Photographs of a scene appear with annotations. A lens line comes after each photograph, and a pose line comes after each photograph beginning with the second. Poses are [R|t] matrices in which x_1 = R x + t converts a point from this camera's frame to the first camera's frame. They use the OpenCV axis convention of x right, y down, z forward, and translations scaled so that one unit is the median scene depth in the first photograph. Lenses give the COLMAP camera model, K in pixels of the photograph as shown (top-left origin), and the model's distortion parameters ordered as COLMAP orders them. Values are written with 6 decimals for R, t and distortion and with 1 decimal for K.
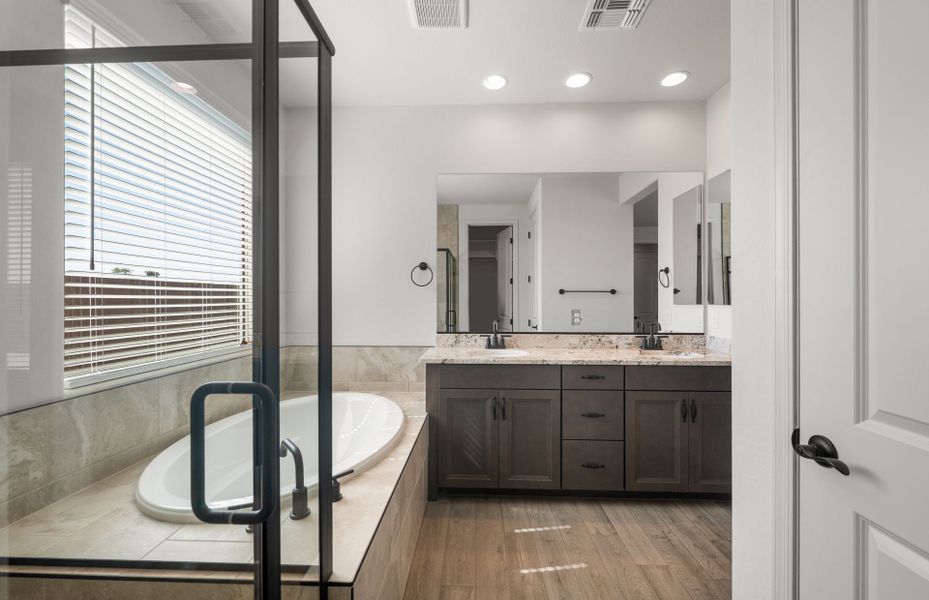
lens RADIAL K [[368.3, 0, 464.5], [0, 368.3, 300.0], [0, 0, 1]] dist [-0.000880, -0.000115]
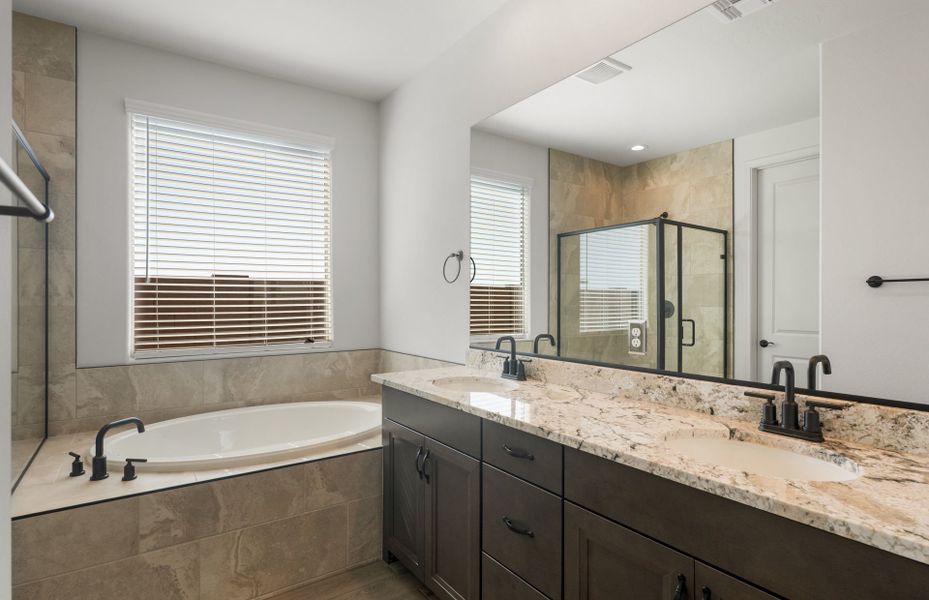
lens RADIAL K [[468.6, 0, 464.5], [0, 468.6, 300.0], [0, 0, 1]] dist [0.002979, 0.000184]
pose [[0.610805, -0.003313, -0.791774, 0.682972], [0.001410, 0.999994, -0.003097, -0.000087], [0.791780, 0.000775, 0.610806, 0.450752]]
